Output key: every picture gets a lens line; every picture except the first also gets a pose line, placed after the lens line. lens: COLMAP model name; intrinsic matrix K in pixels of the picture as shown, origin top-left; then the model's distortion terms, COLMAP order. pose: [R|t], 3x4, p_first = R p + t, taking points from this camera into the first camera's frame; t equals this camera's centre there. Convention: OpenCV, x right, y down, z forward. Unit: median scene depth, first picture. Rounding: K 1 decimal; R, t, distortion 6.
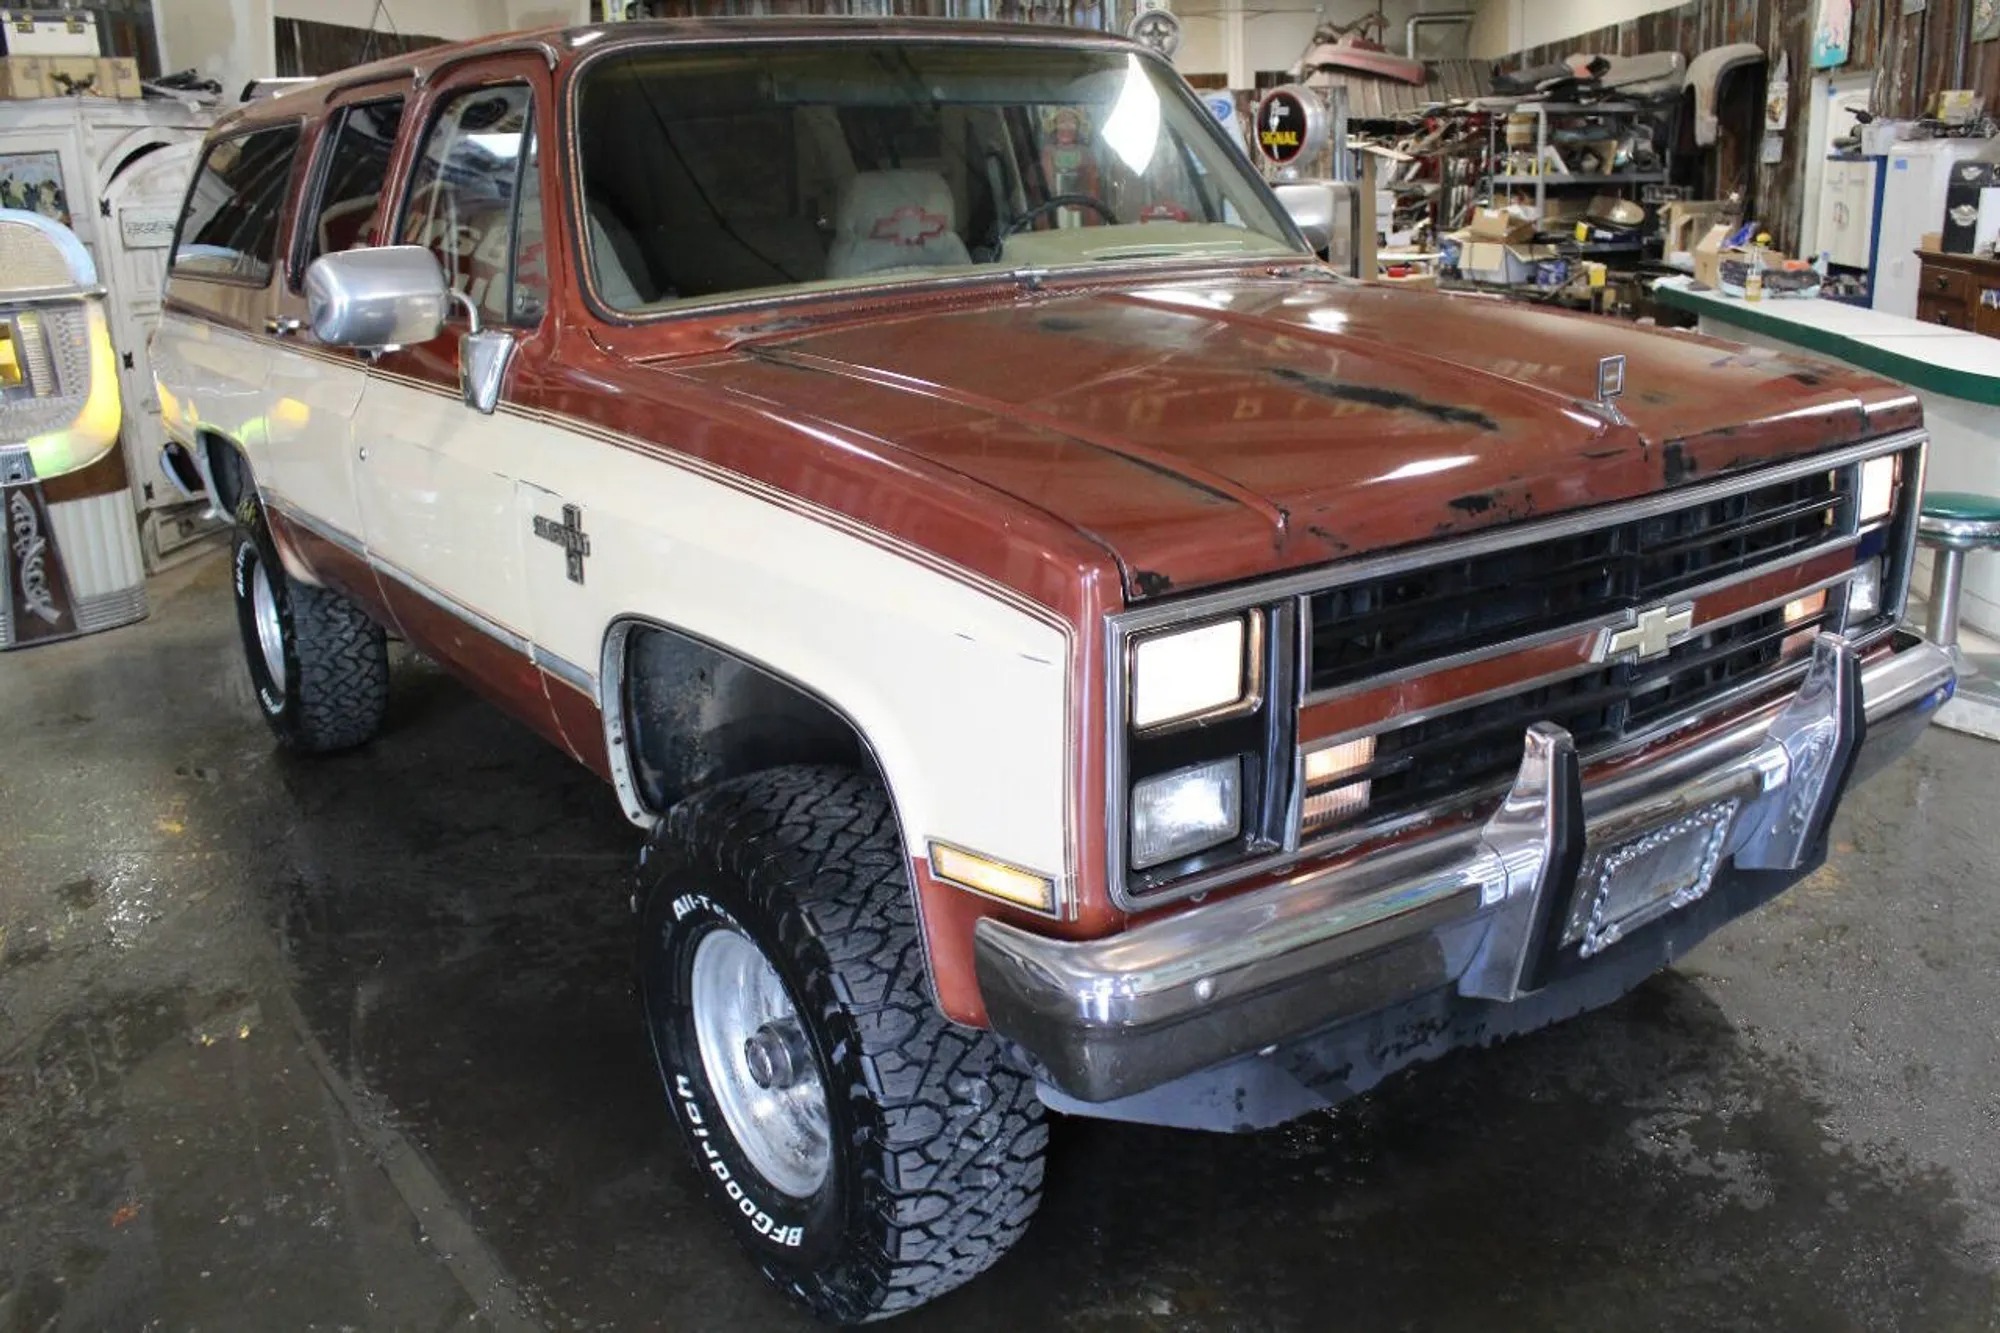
lens RADIAL K [[1629.3, 0, 1000.0], [0, 1629.3, 666.5], [0, 0, 1]] dist [-0.074052, -0.000452]
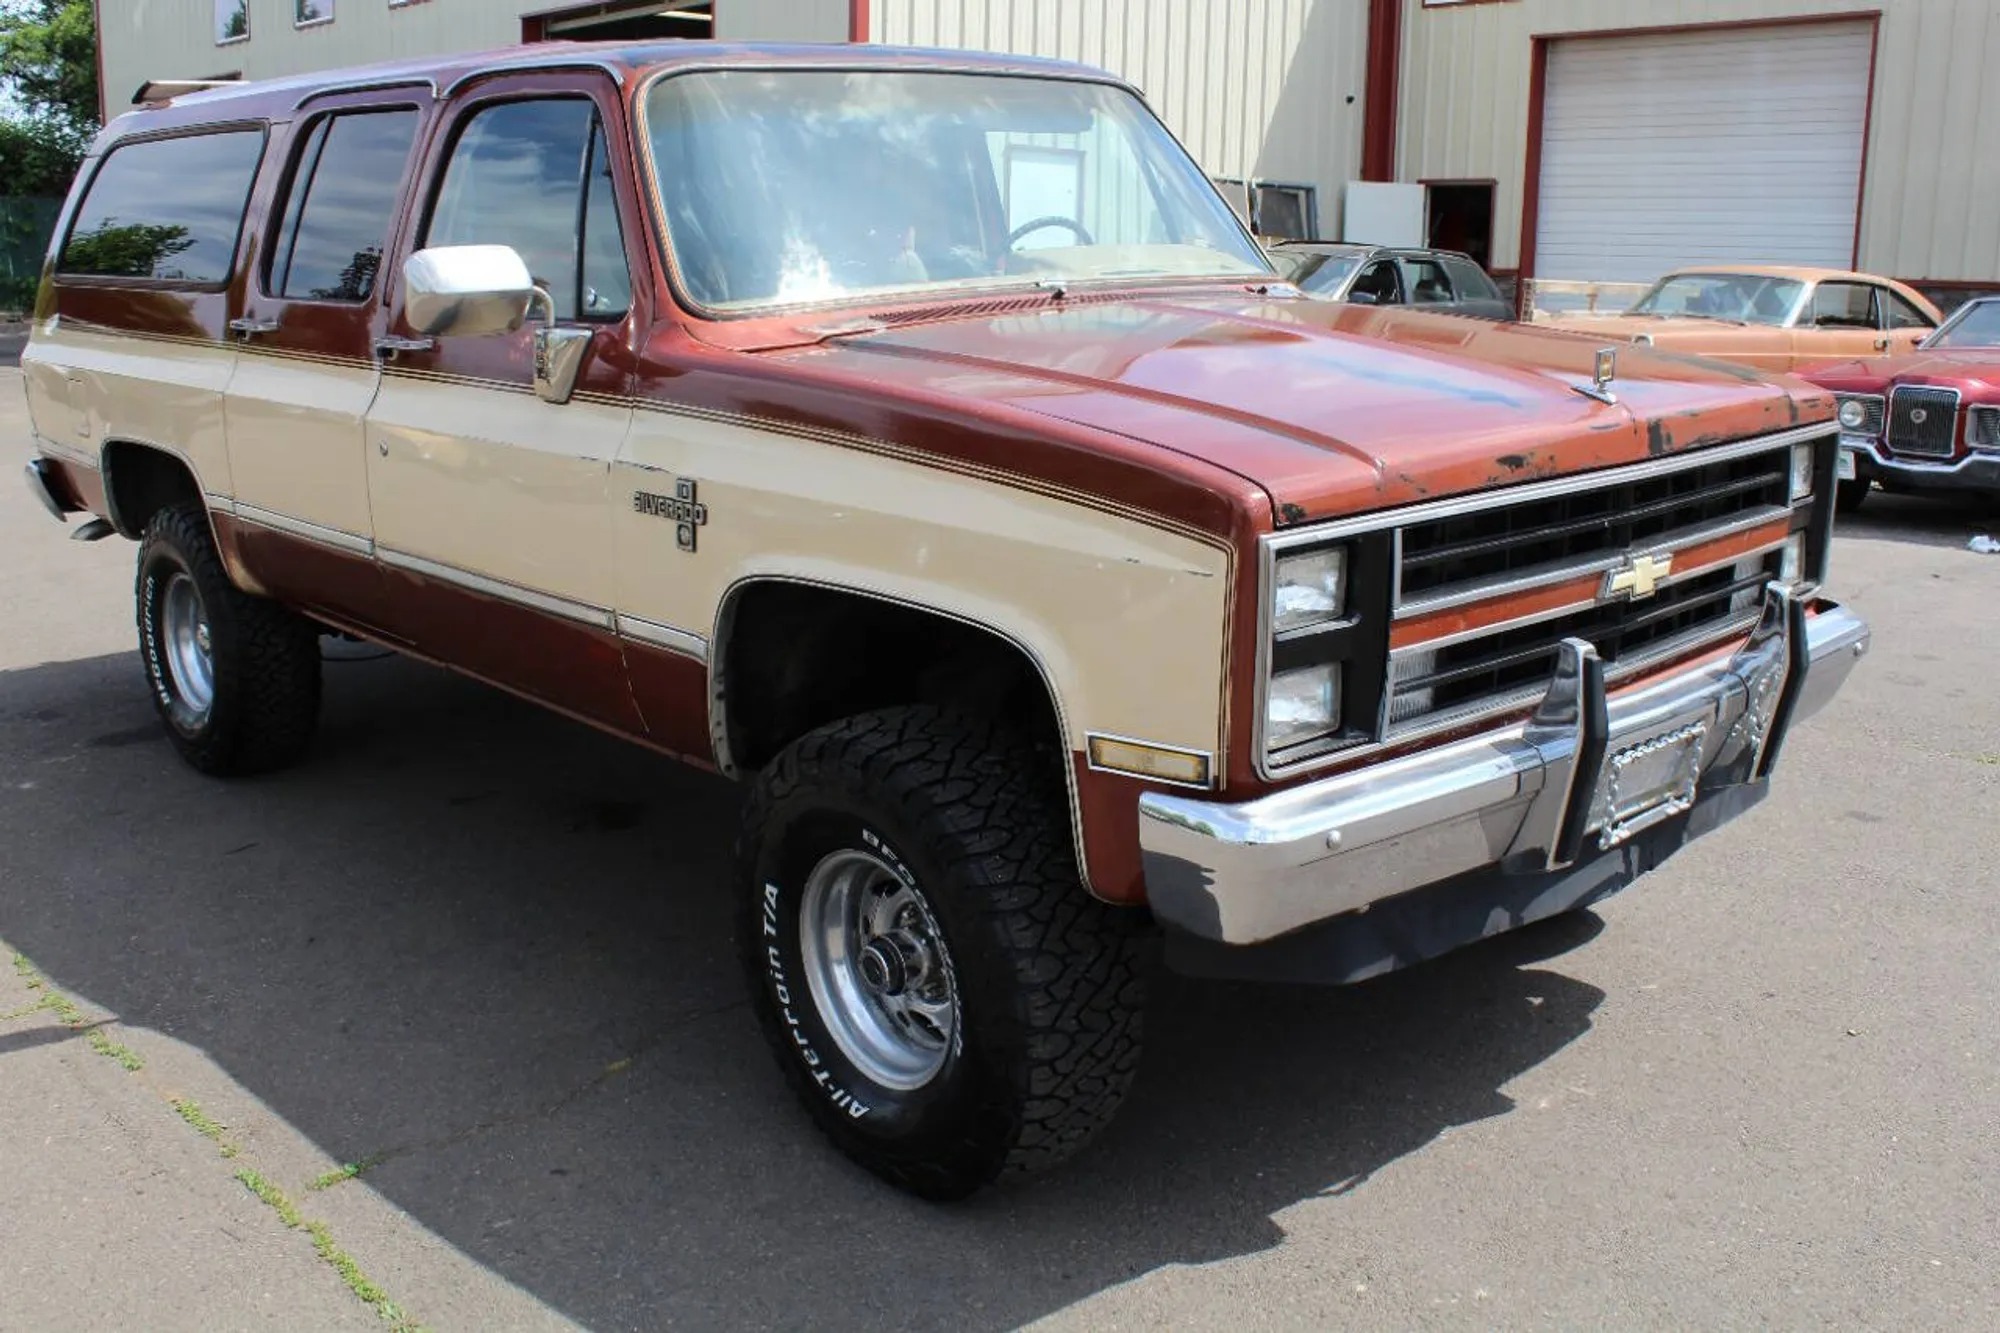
lens RADIAL K [[1760.6, 0, 1000.0], [0, 1760.6, 666.5], [0, 0, 1]] dist [-0.052115, 0.004974]
pose [[0.994840, -0.009649, 0.100991, -0.190113], [0.013185, 0.999321, -0.034399, 0.078281], [-0.100591, 0.035554, 0.994292, -0.232958]]
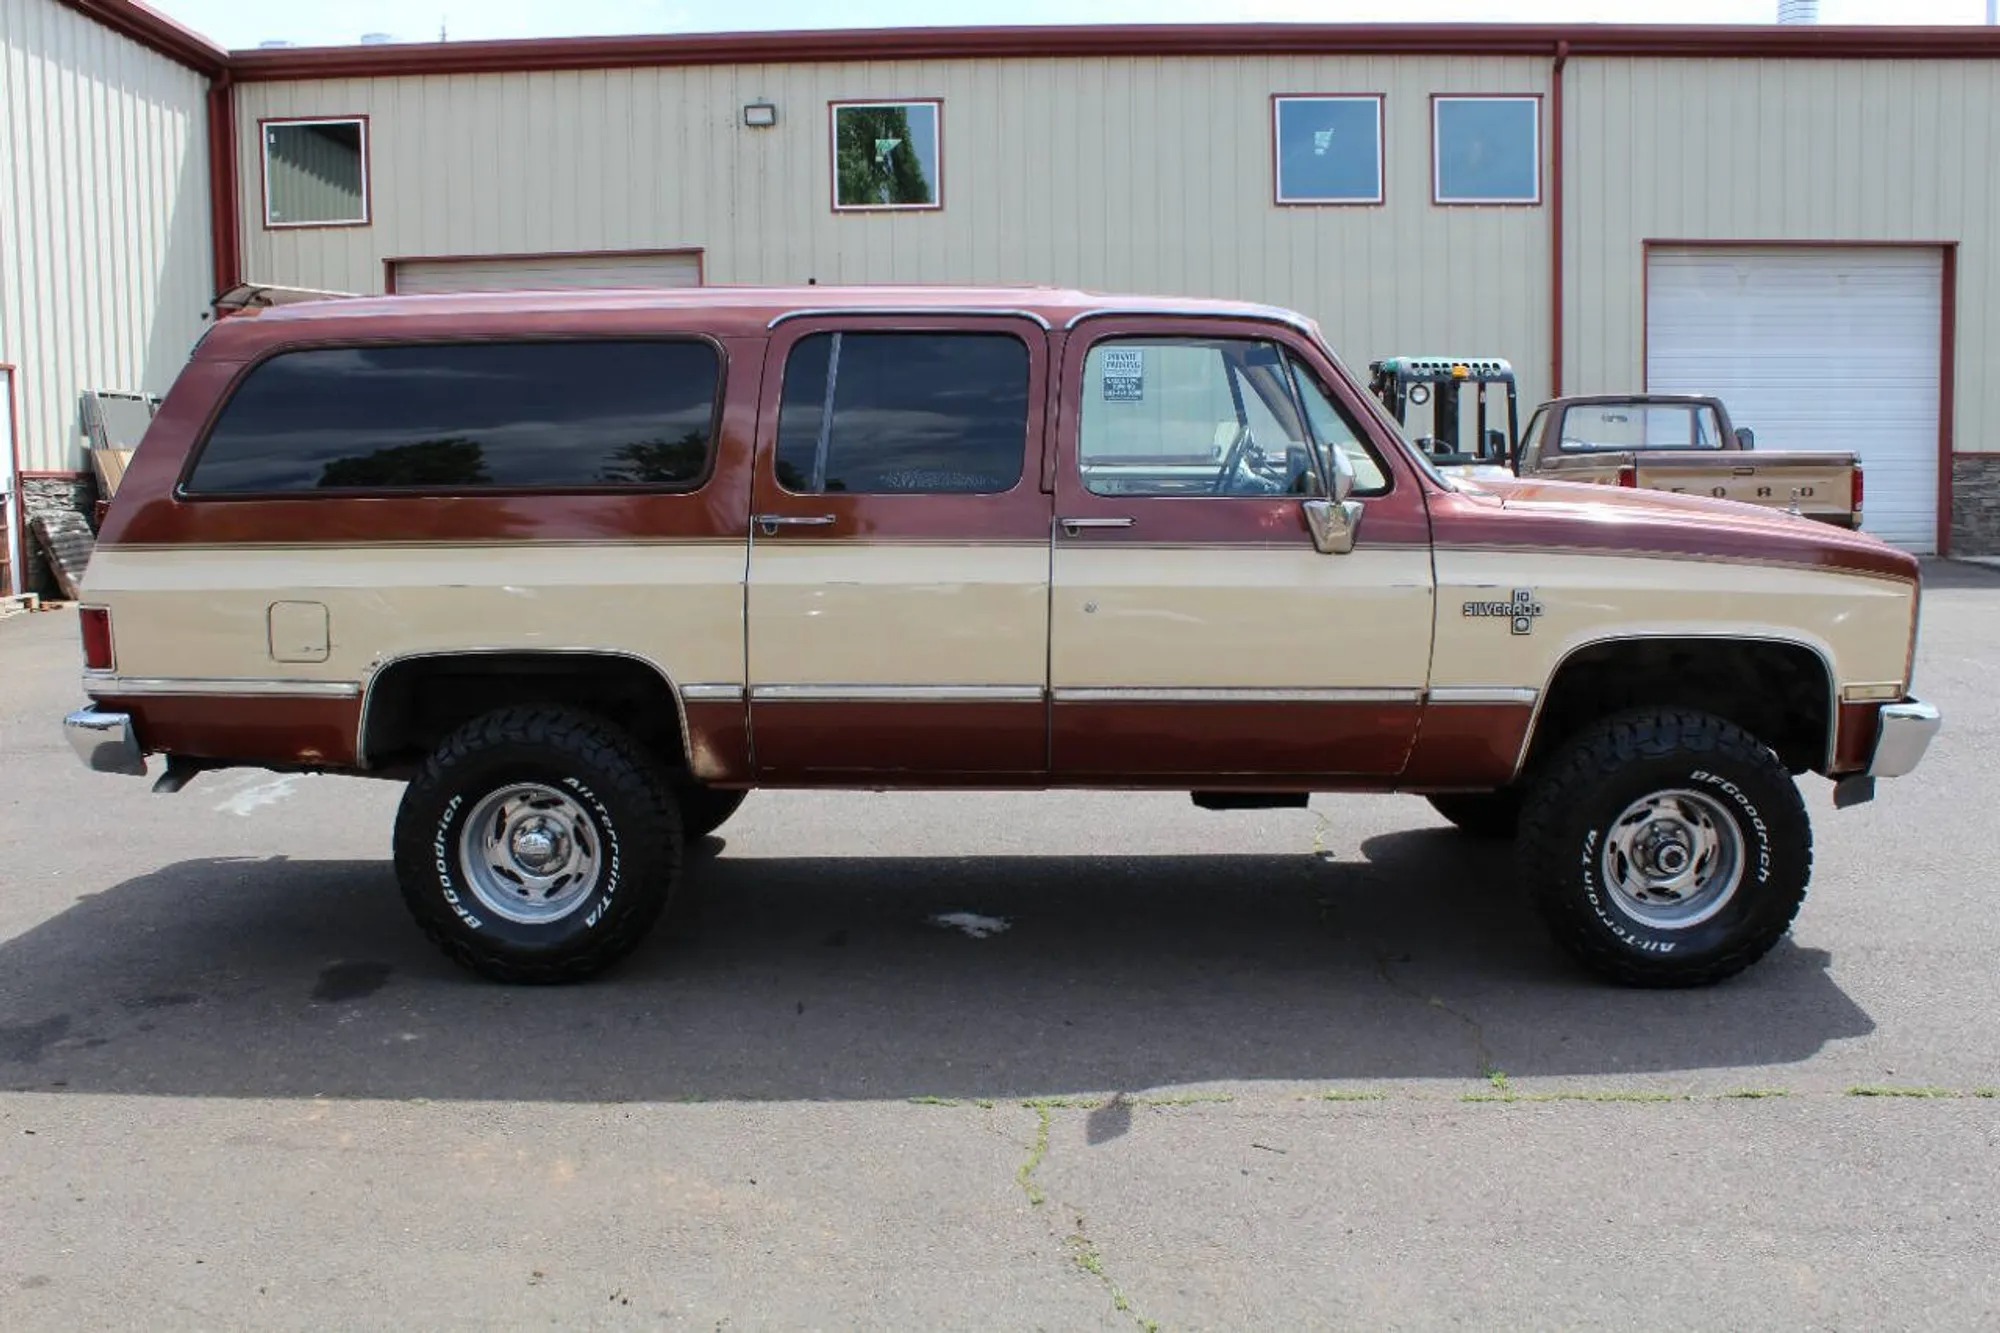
lens RADIAL K [[1707.9, 0, 996.7], [0, 1707.9, 684.3], [0, 0, 1]] dist [-0.050221, 0.004635]
pose [[0.628963, -0.098571, 0.771161, -2.268425], [0.202413, 0.978482, -0.040018, -0.045615], [-0.750622, 0.181263, 0.635381, 0.292013]]
